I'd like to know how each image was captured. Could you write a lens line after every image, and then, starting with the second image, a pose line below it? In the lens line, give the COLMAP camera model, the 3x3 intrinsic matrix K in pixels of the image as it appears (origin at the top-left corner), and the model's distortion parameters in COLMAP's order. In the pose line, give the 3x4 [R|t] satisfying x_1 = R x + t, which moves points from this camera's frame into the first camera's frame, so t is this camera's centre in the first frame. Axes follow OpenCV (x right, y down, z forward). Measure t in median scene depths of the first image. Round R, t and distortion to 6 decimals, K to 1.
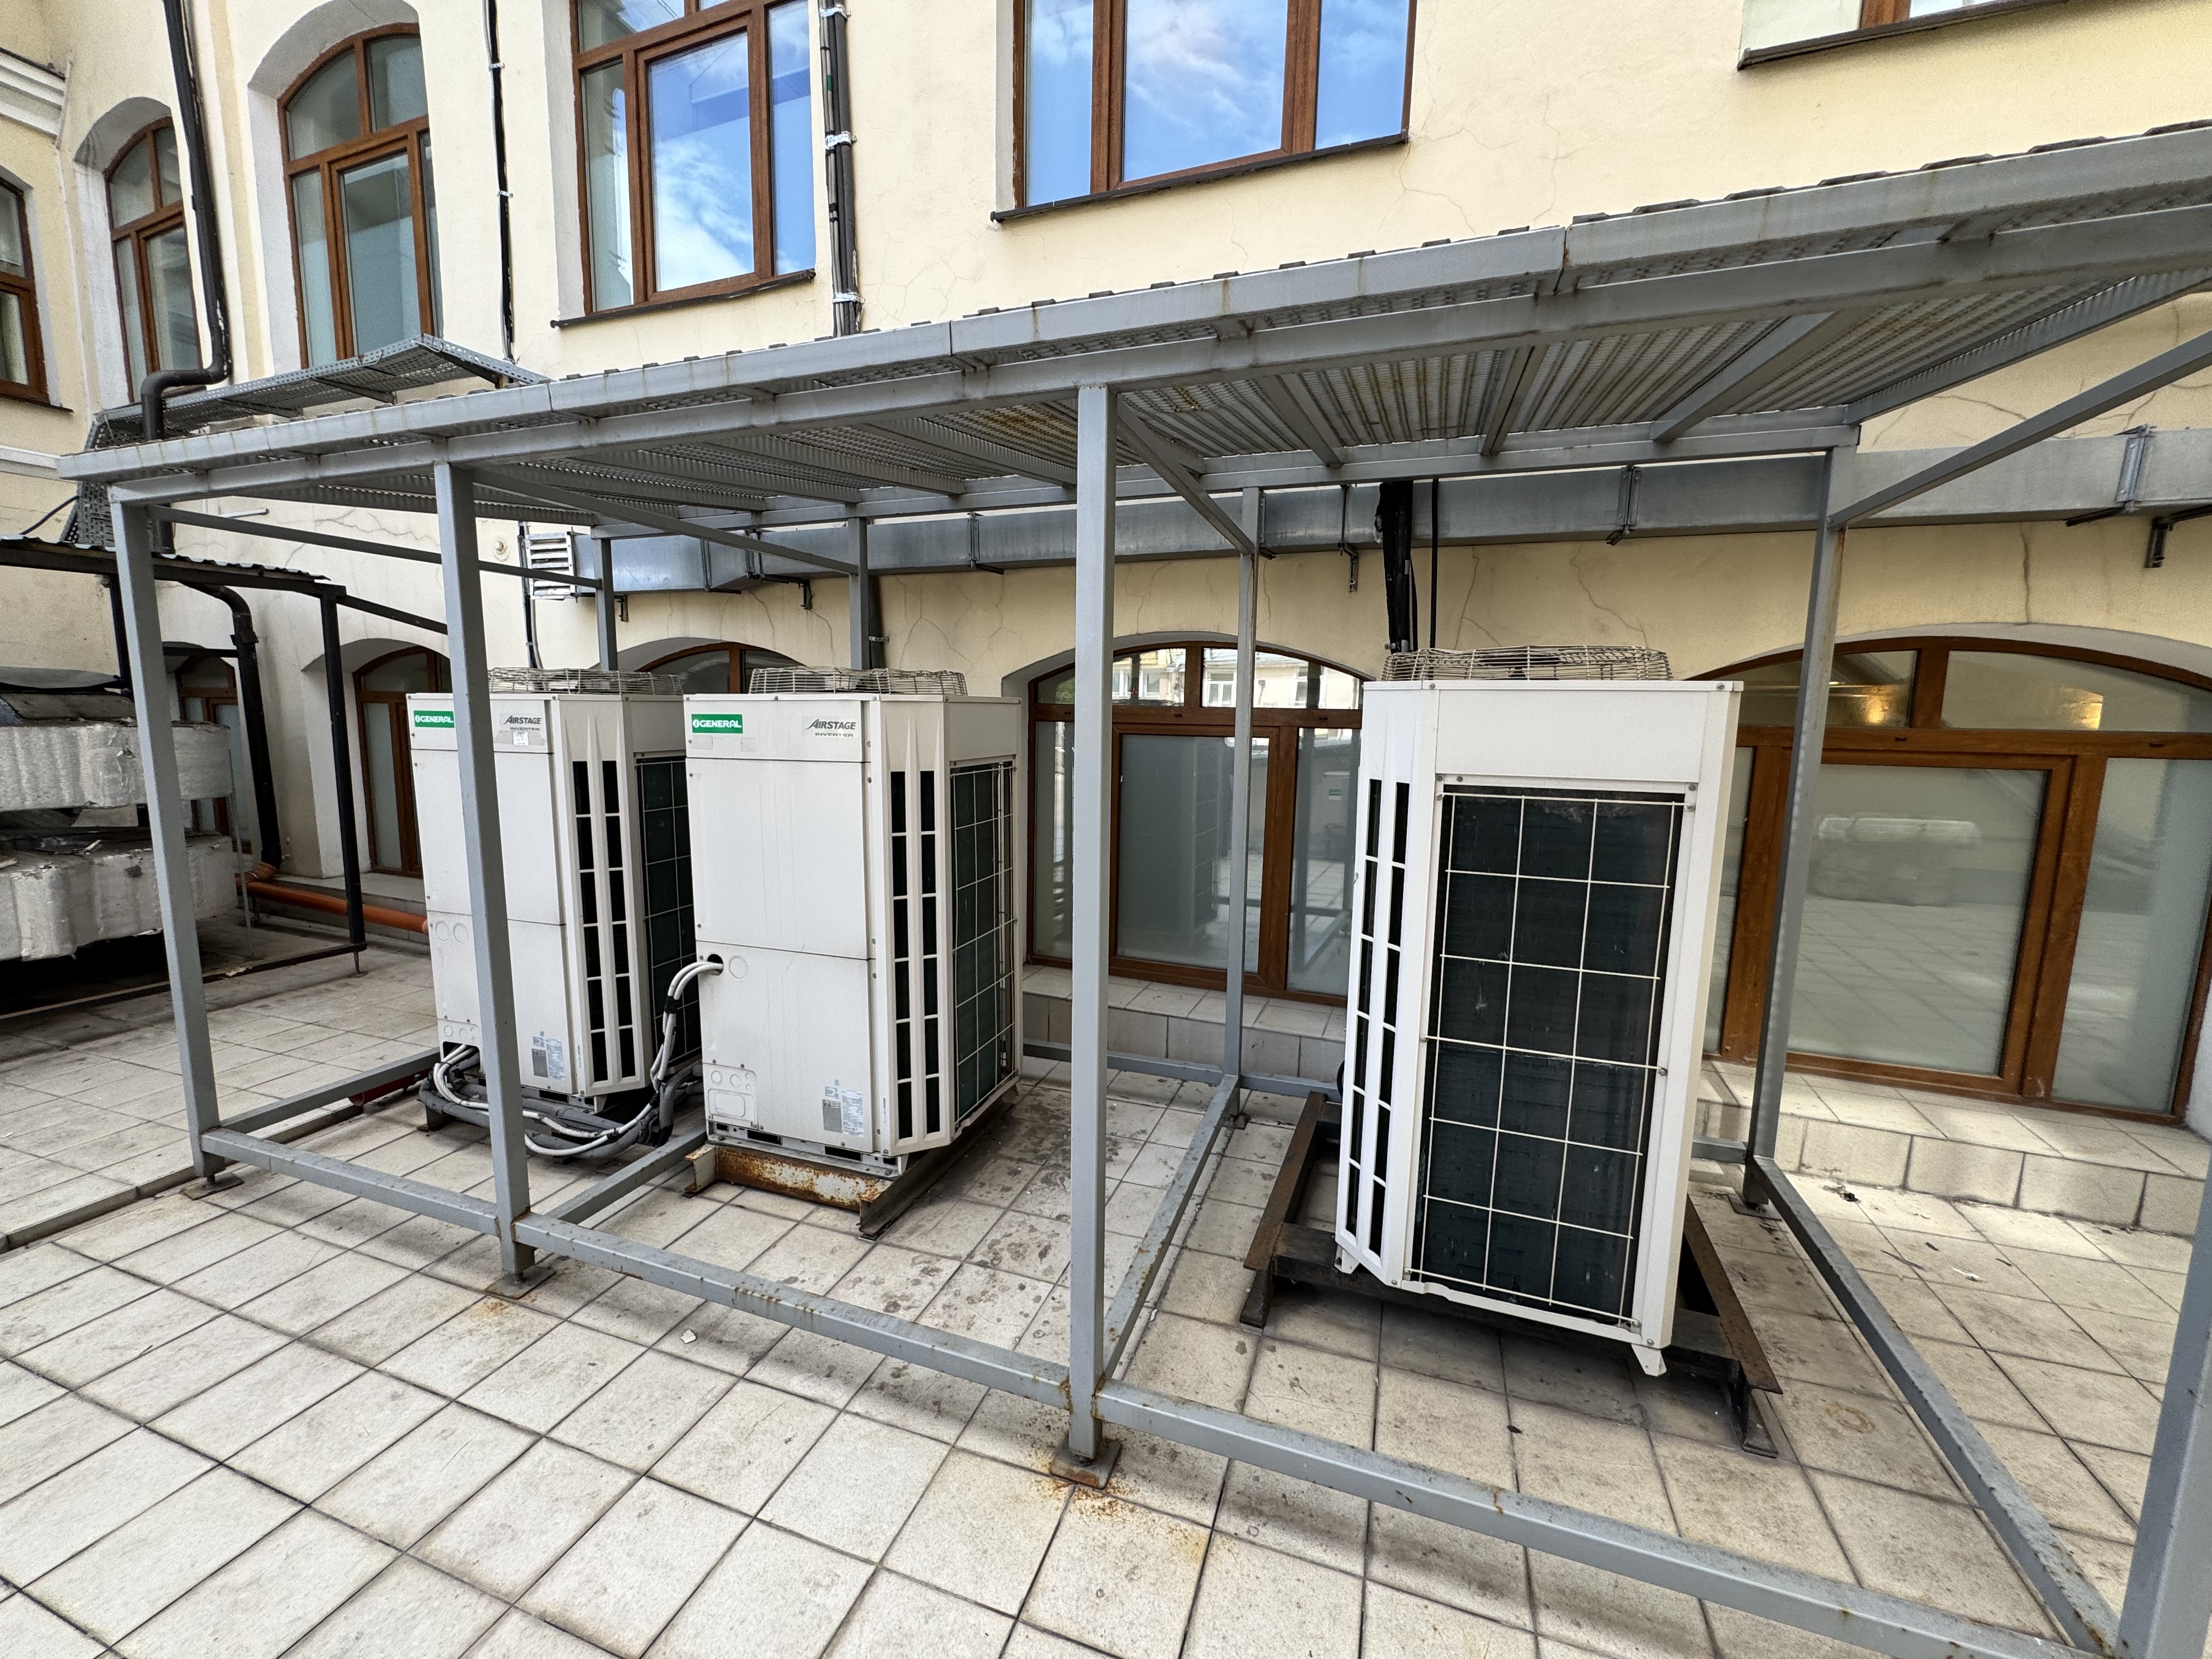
lens RADIAL K [[880.6, 0, 1102.7], [0, 880.6, 838.6], [0, 0, 1]] dist [-0.001733, 0.001412]
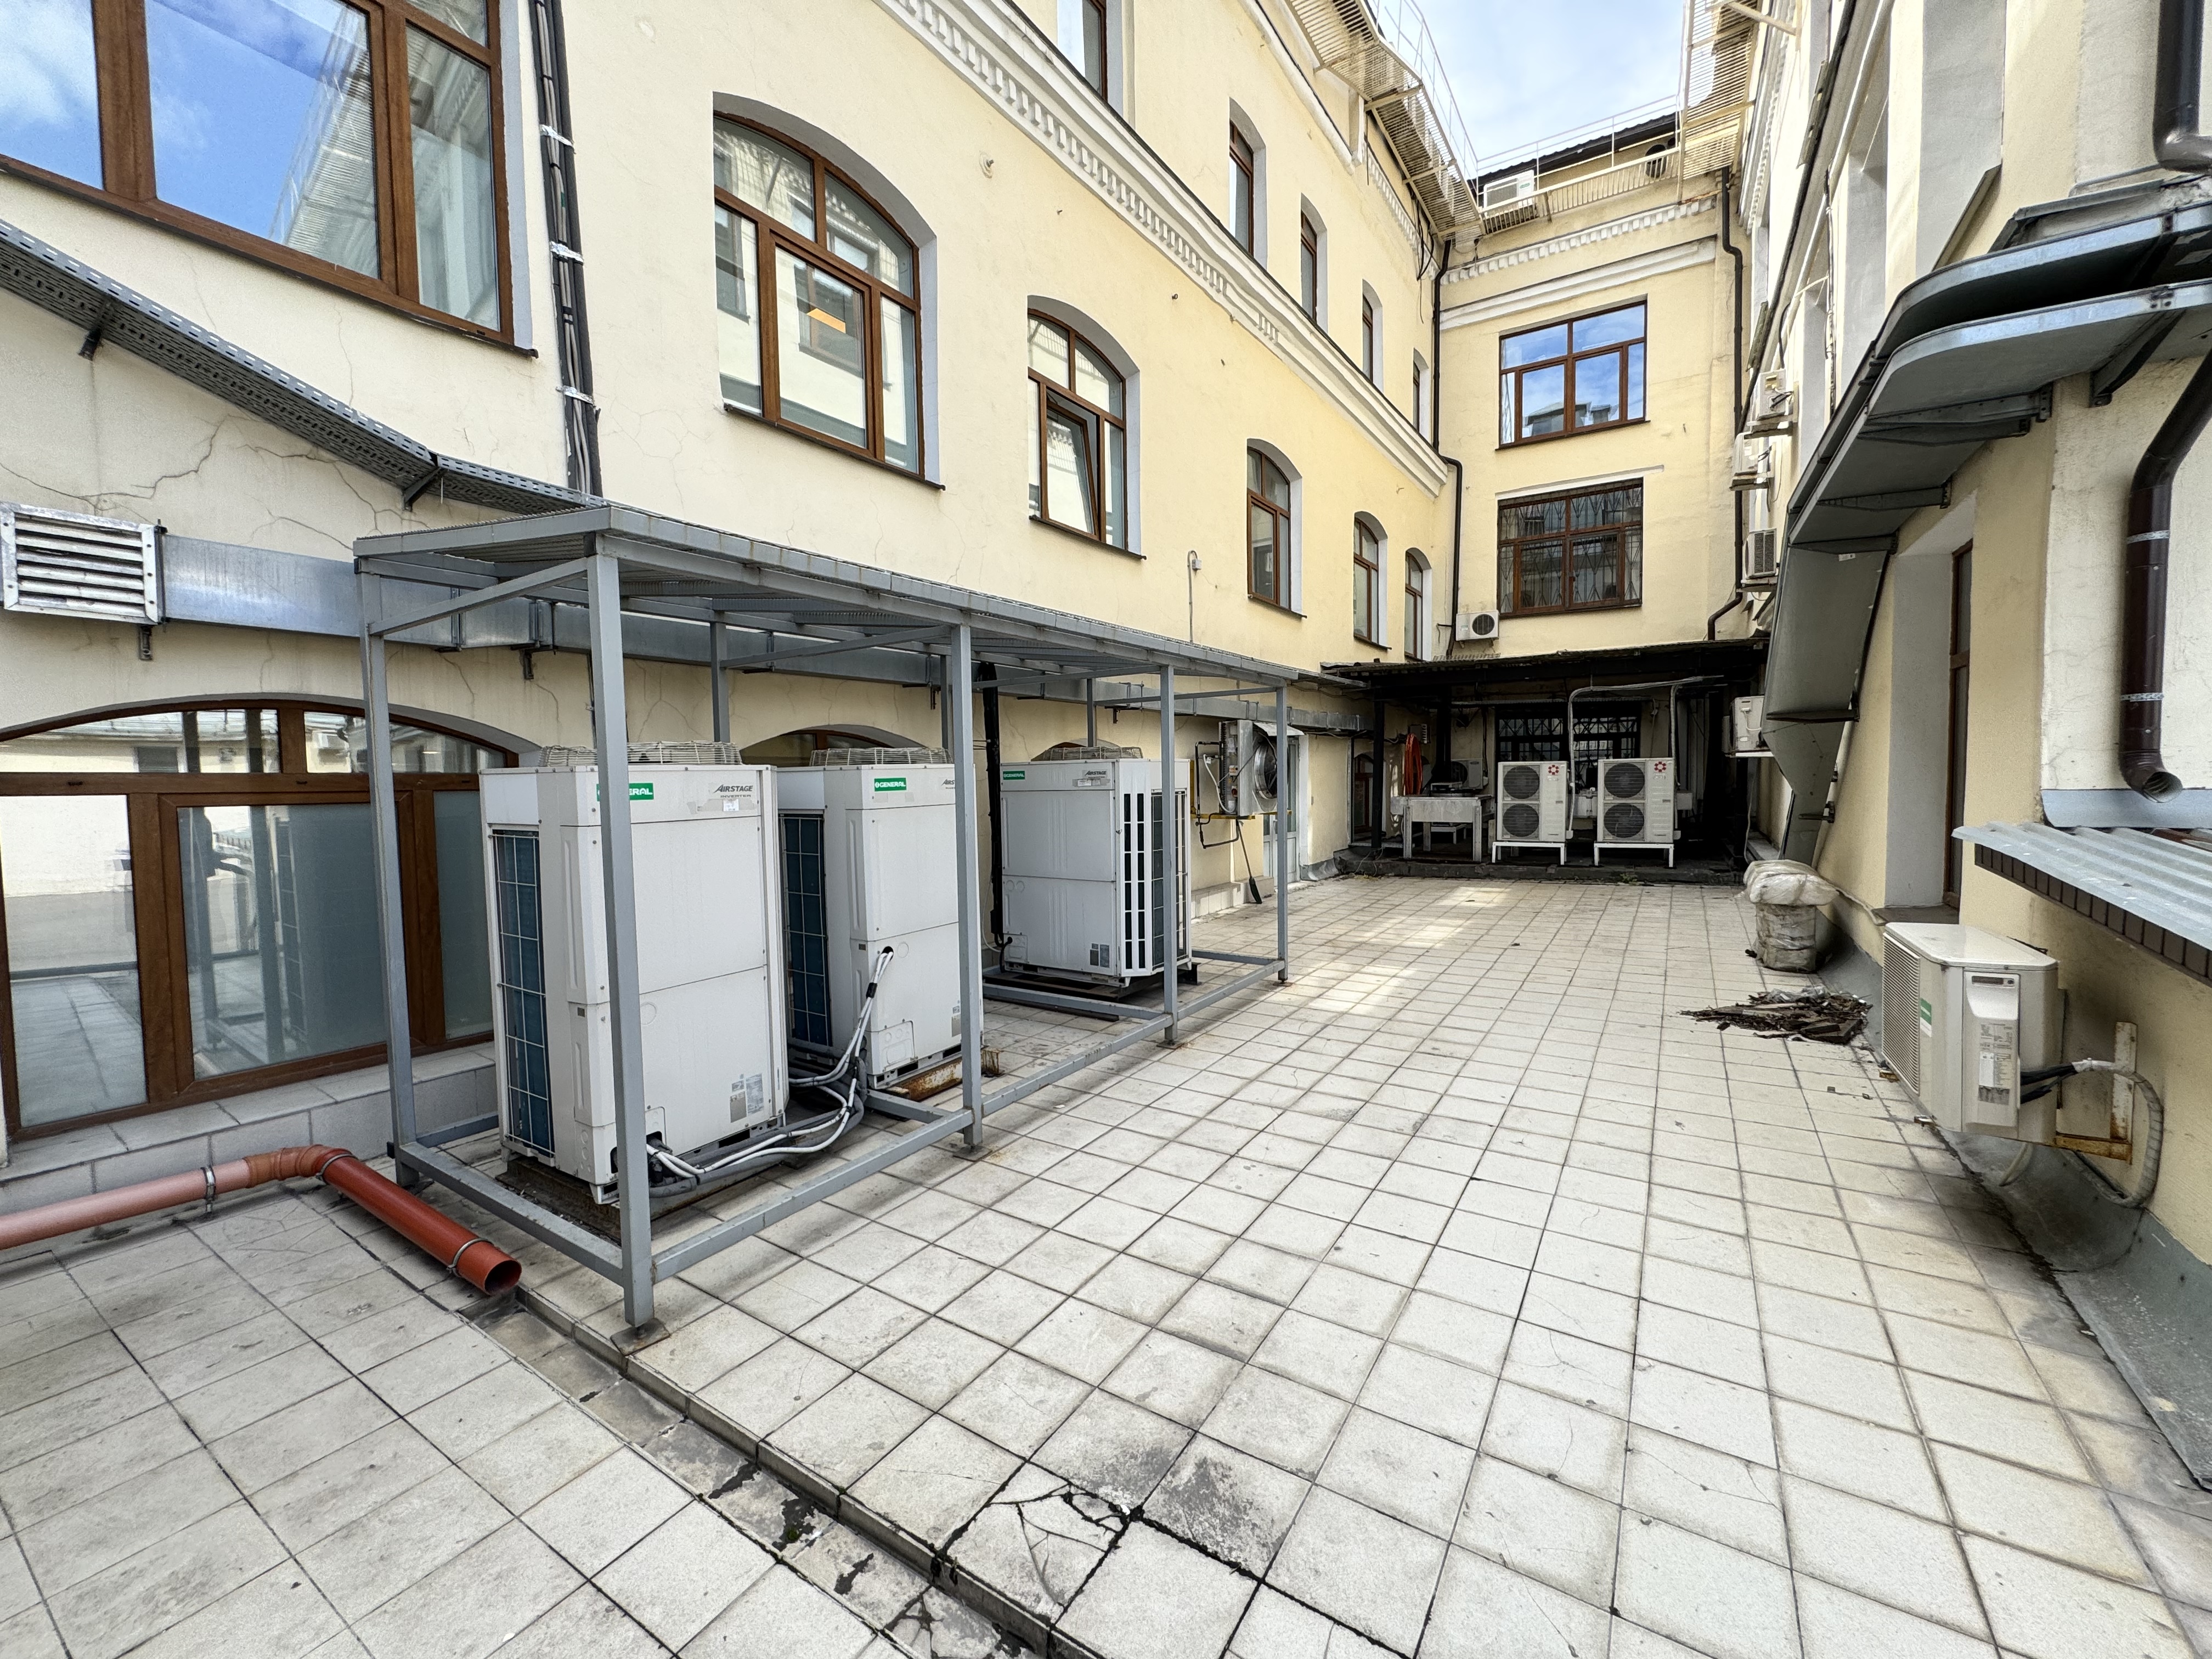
lens RADIAL K [[880.6, 0, 1122.6], [0, 880.6, 816.3], [0, 0, 1]] dist [-0.001733, 0.001412]
pose [[0.215187, -0.061680, 0.974623, -1.794474], [0.152528, 0.987878, 0.028843, -0.060465], [-0.964588, 0.142451, 0.221986, 0.299465]]
